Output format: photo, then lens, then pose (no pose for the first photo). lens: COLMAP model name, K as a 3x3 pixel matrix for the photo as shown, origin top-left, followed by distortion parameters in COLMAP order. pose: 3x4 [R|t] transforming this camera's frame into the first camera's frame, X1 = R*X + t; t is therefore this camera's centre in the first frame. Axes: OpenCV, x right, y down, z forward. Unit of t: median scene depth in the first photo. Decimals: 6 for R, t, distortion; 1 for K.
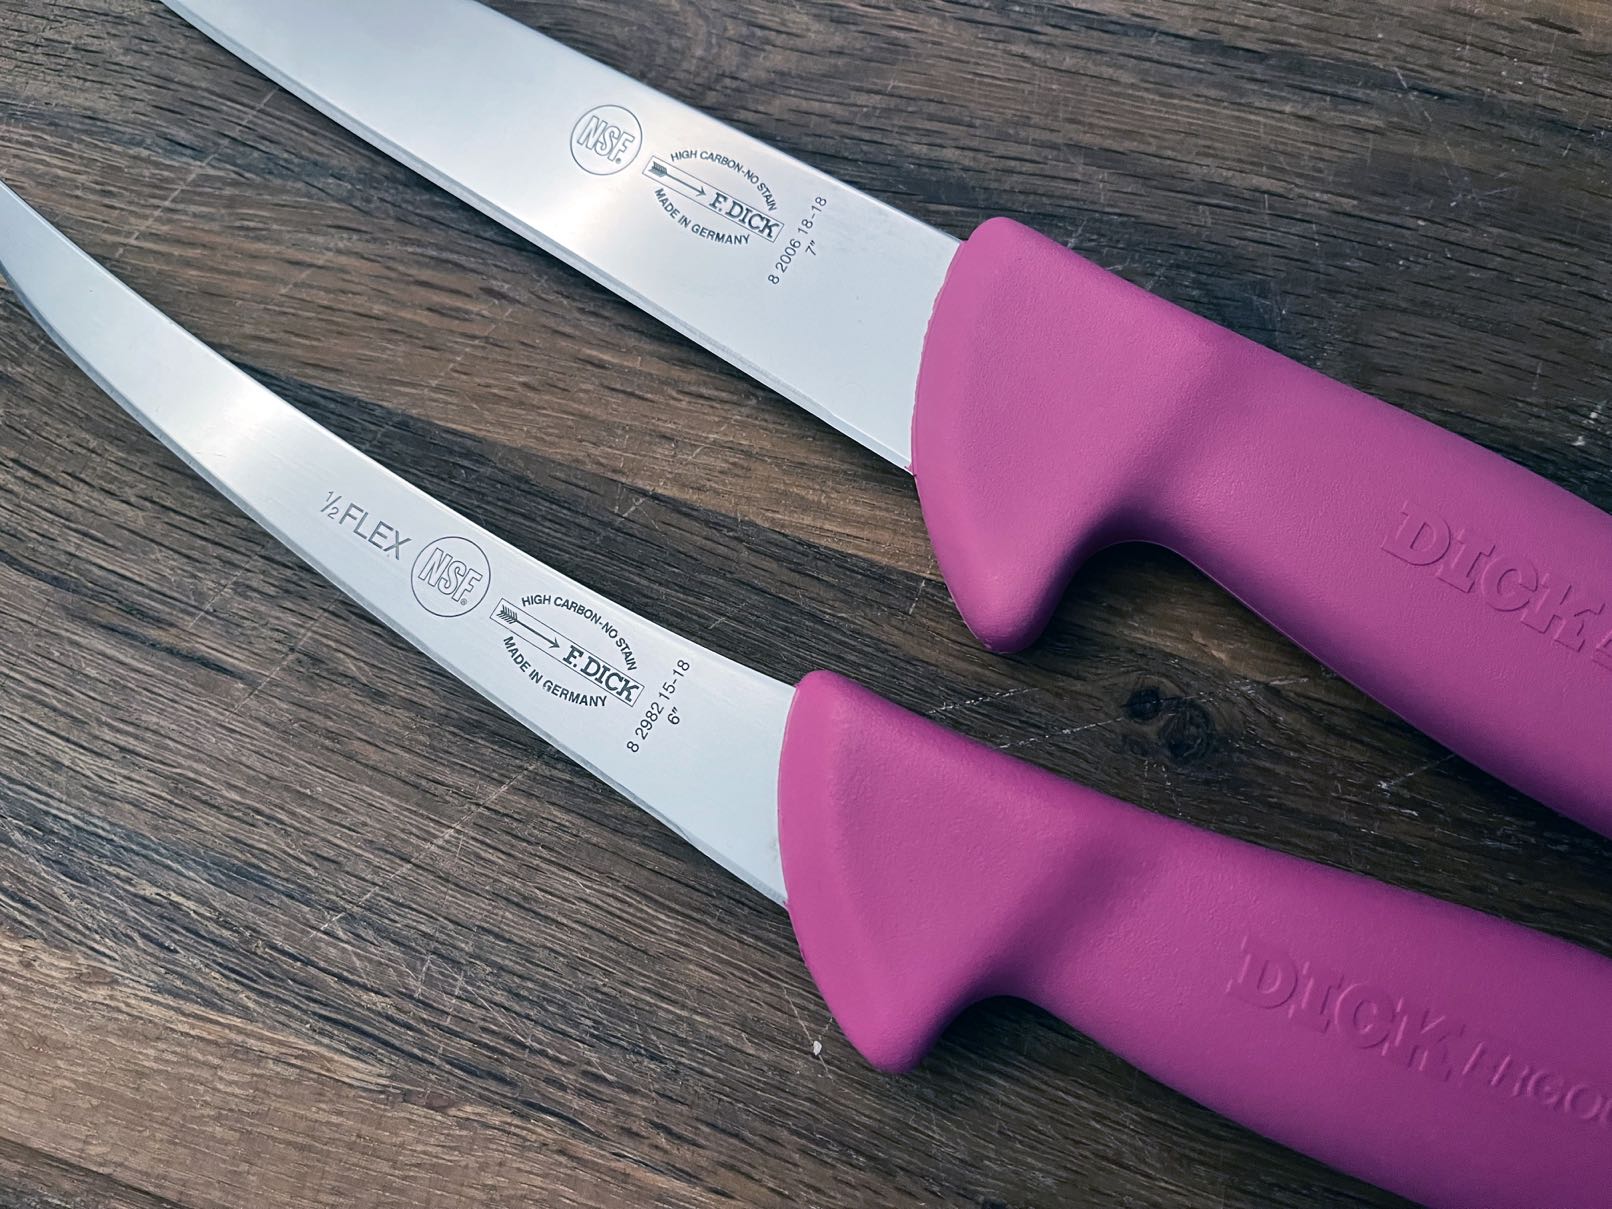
lens RADIAL K [[1295.2, 0, 844.4], [0, 1295.2, 604.6], [0, 0, 1]] dist [0.021390, -0.080456]
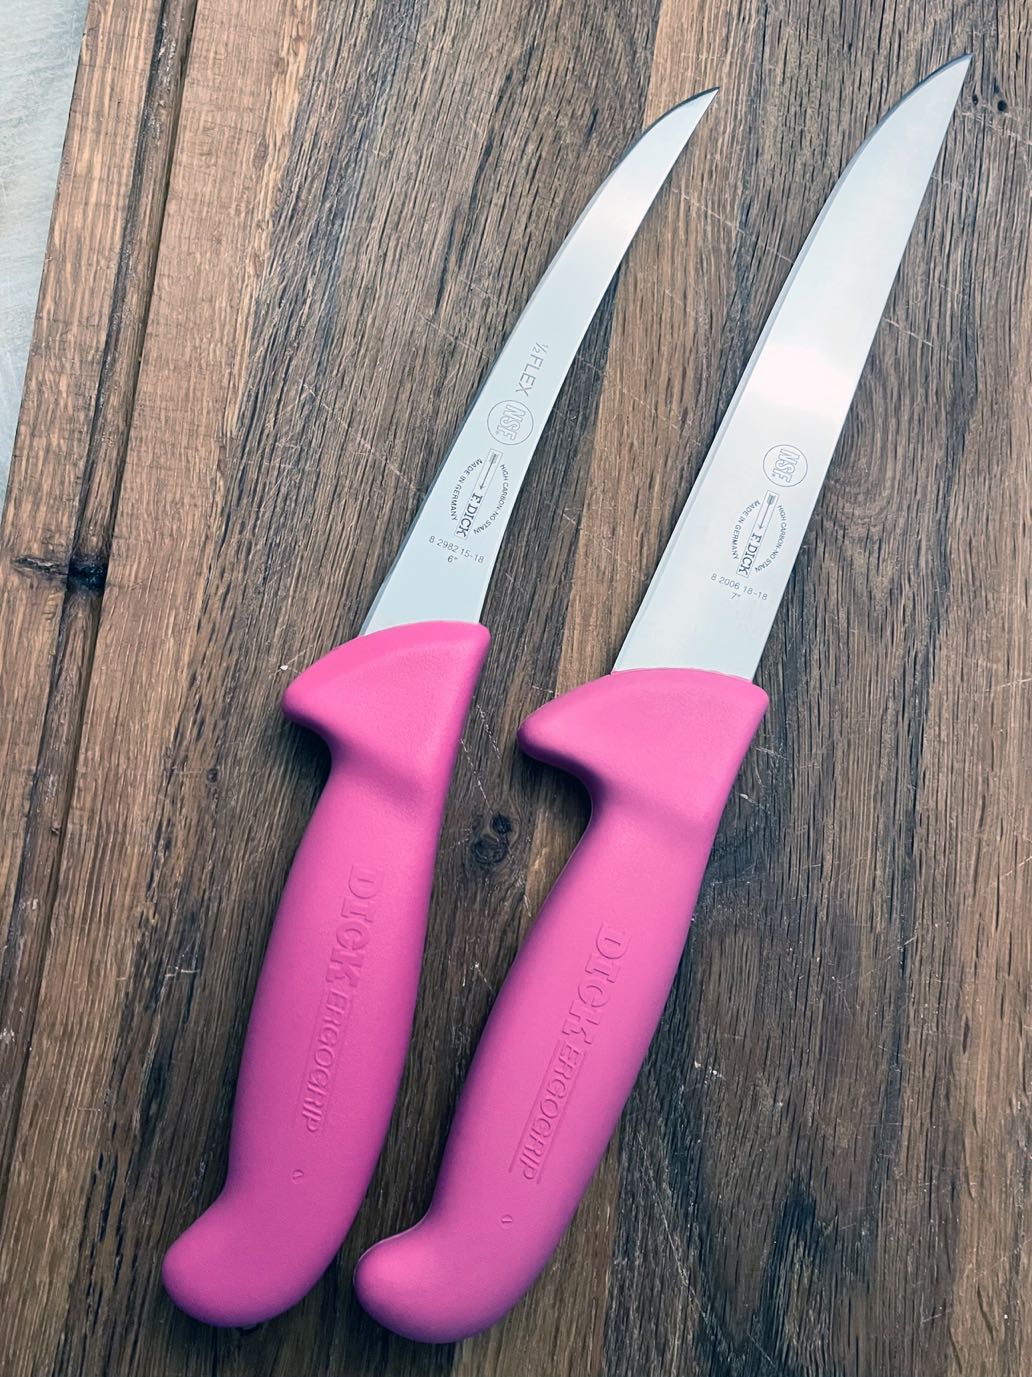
lens RADIAL K [[1106.4, 0, 517.1], [0, 1106.4, 690.9], [0, 0, 1]] dist [0.021390, -0.080456]
pose [[0.157191, 0.986986, -0.033903, 0.107018], [-0.986343, 0.158613, 0.044370, -0.038016], [0.049170, 0.026465, 0.998440, -0.485641]]
